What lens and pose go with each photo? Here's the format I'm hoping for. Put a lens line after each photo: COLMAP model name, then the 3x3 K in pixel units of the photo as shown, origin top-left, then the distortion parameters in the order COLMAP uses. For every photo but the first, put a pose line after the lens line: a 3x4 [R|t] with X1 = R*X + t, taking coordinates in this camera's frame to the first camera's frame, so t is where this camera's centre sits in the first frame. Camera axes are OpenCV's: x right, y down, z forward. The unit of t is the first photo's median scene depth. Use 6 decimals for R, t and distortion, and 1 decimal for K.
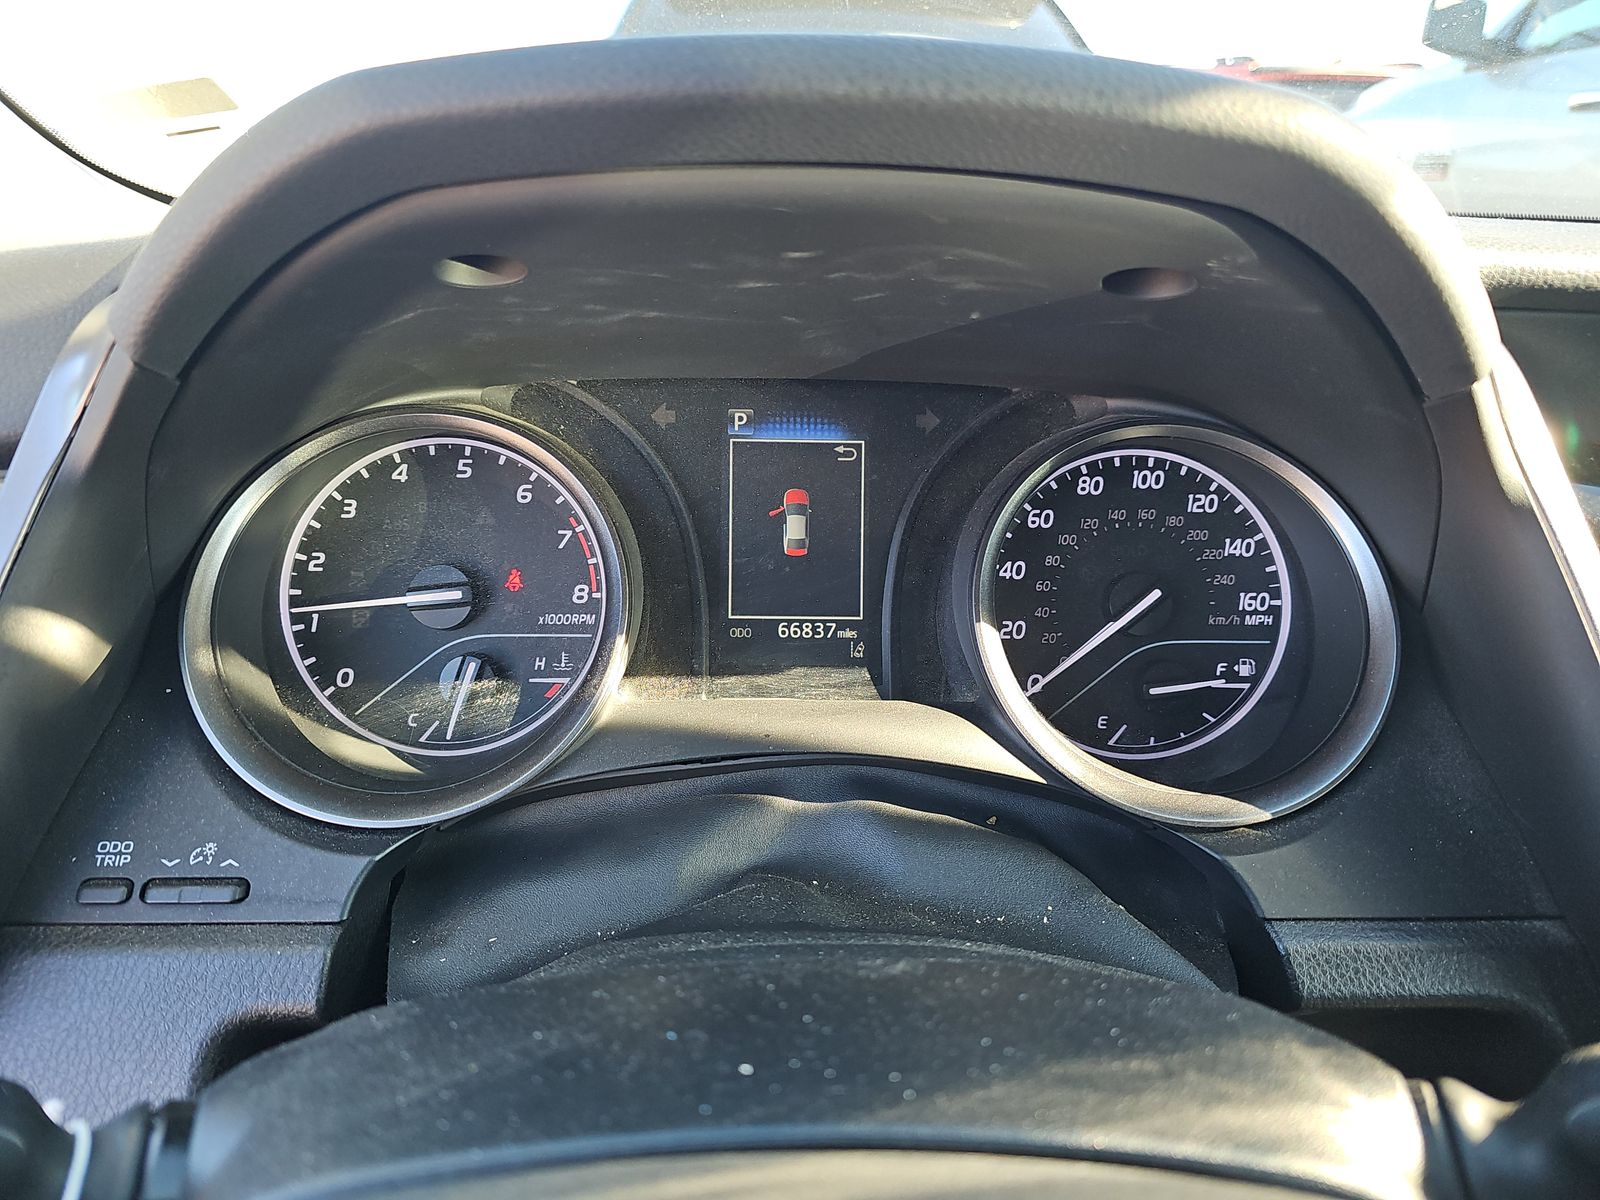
lens RADIAL K [[1069.4, 0, 800.0], [0, 1069.4, 600.0], [0, 0, 1]] dist [0.059260, -0.088246]
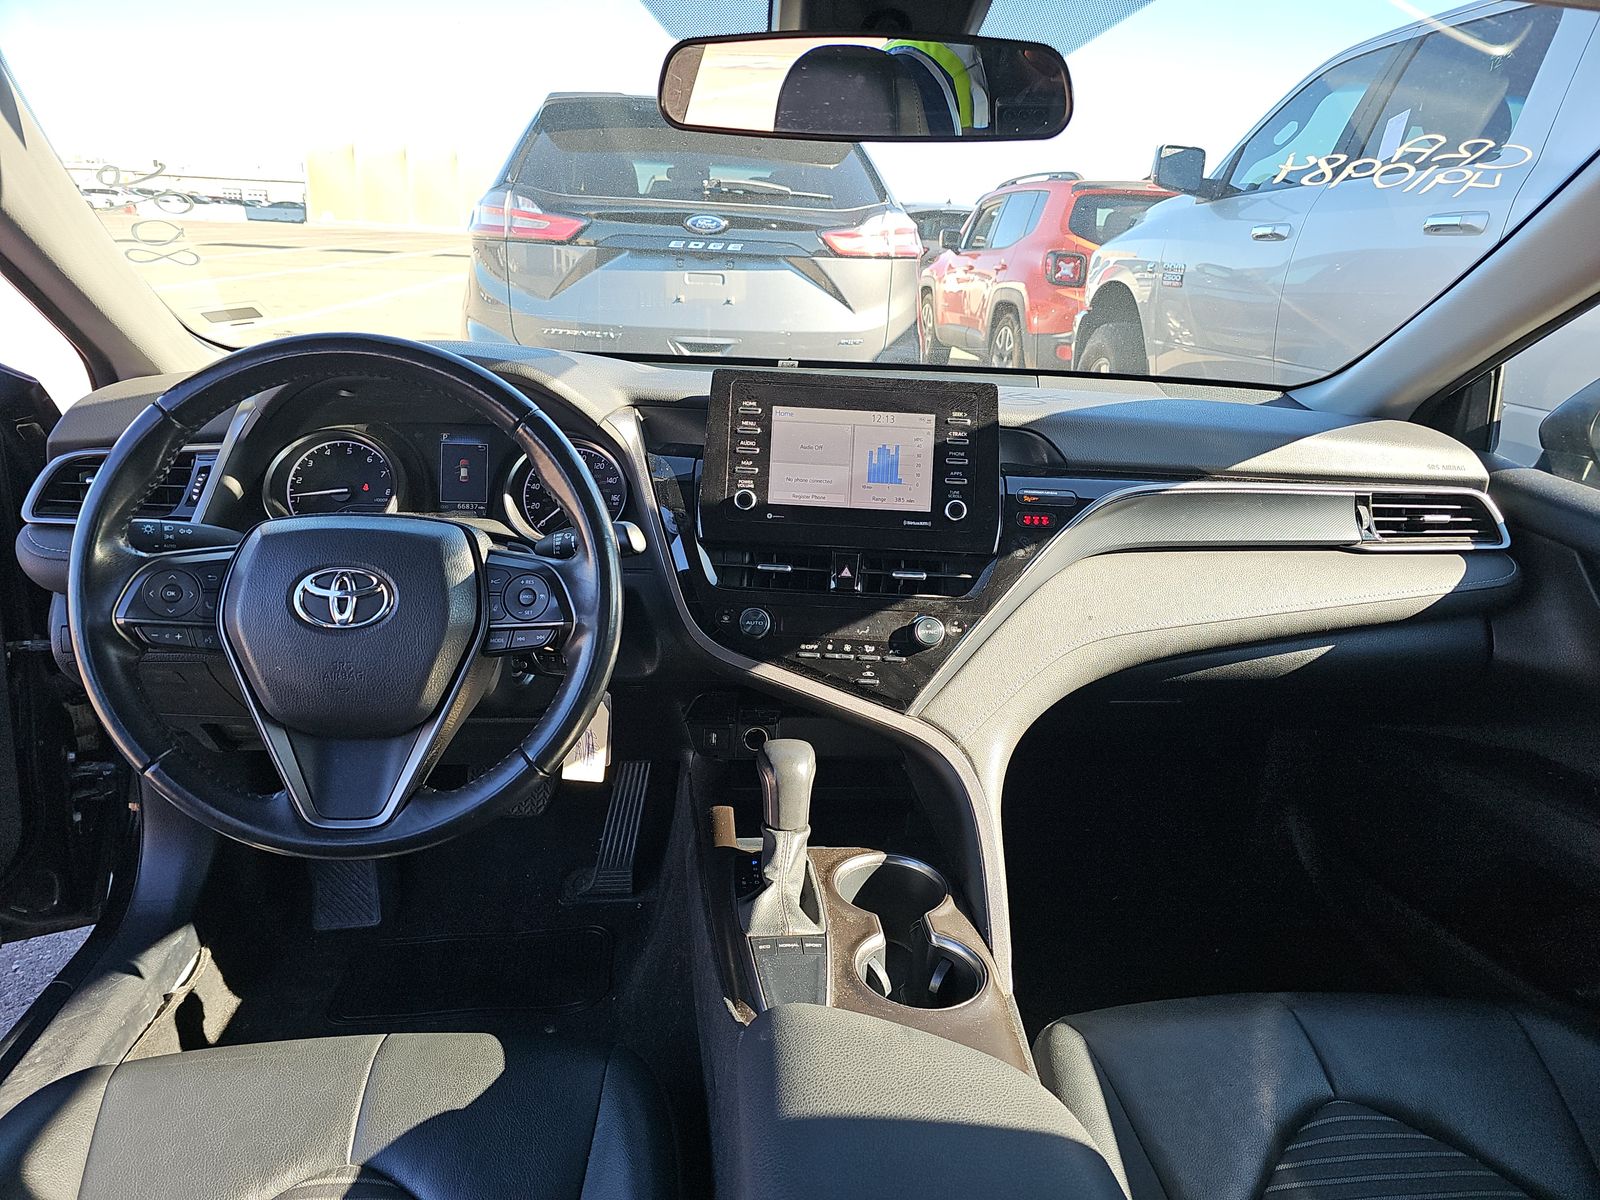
lens RADIAL K [[1064.1, 0, 823.7], [0, 1064.1, 619.1], [0, 0, 1]] dist [0.071671, -0.081115]
pose [[0.997258, -0.003774, 0.073908, 0.811540], [0.007083, 0.998981, -0.044565, 0.505952], [-0.073665, 0.044966, 0.996269, -2.145750]]
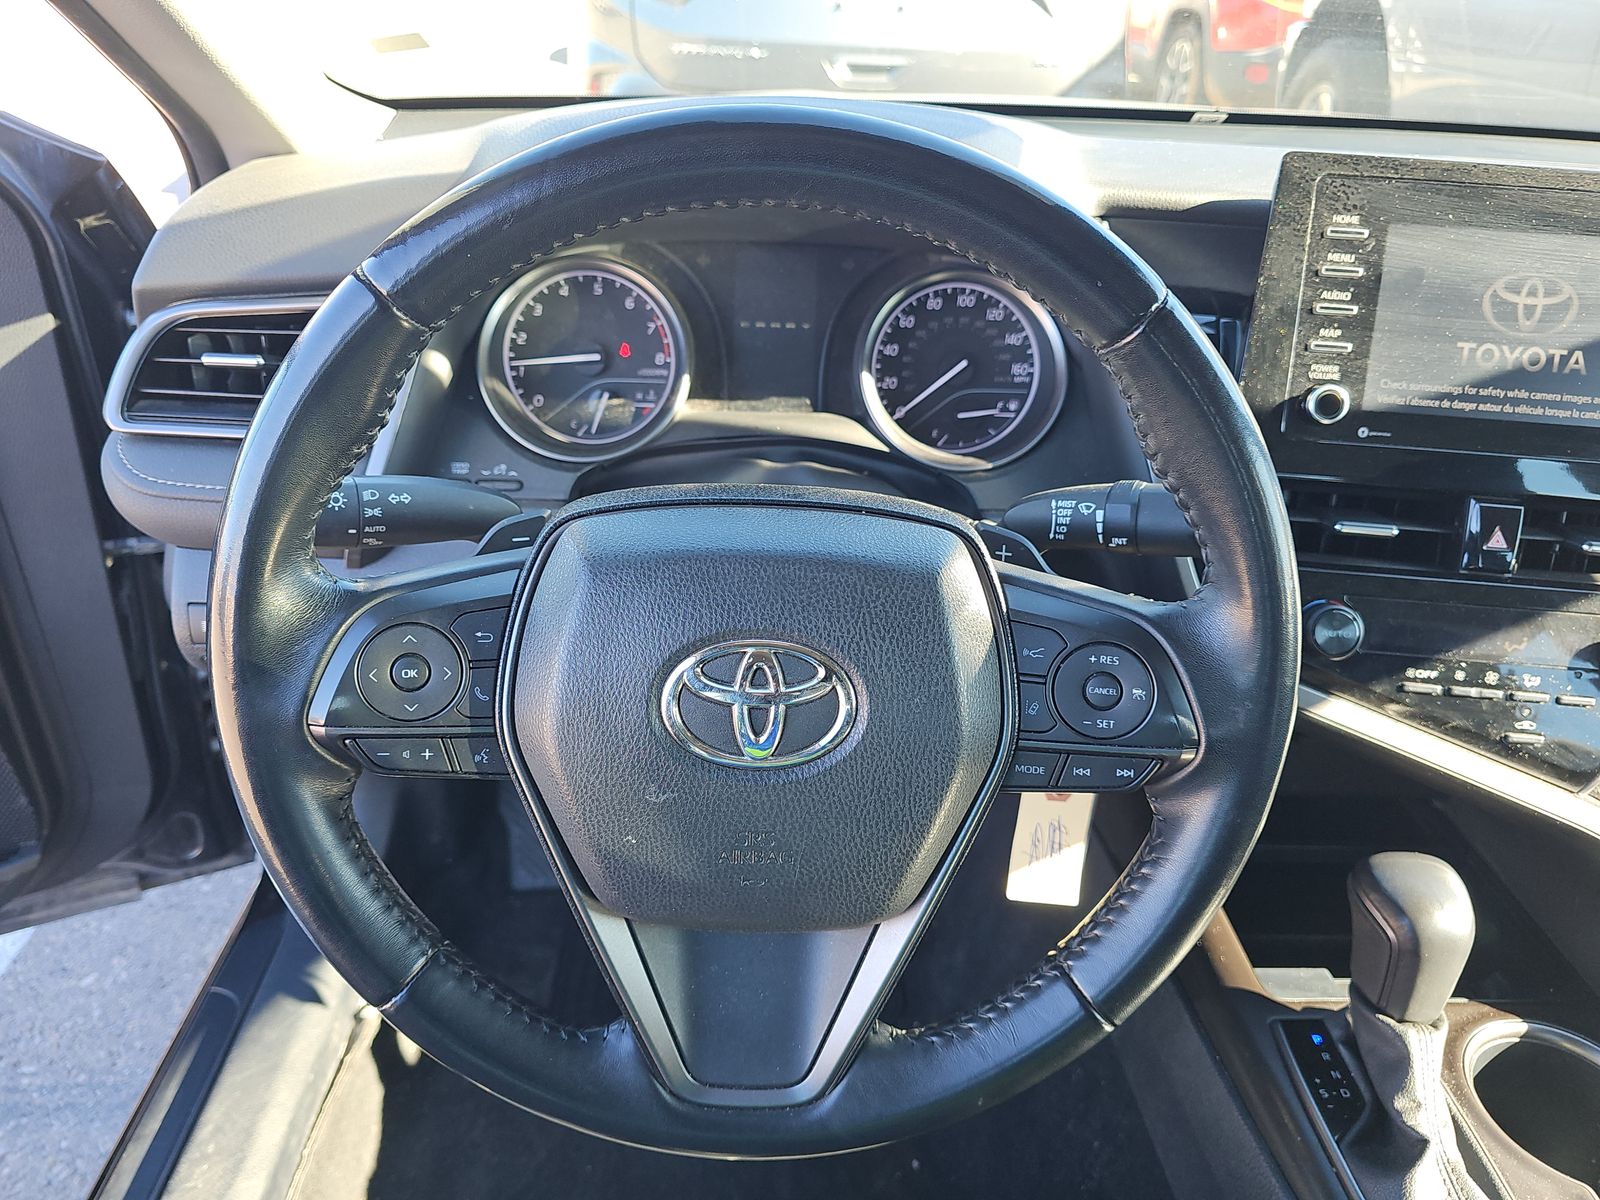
lens RADIAL K [[1069.4, 0, 800.0], [0, 1069.4, 600.0], [0, 0, 1]] dist [0.059260, -0.088246]
pose [[0.999796, 0.018268, -0.008569, 0.065591], [-0.016563, 0.985547, 0.168592, 0.090831], [0.011525, -0.168415, 0.985649, -0.934987]]
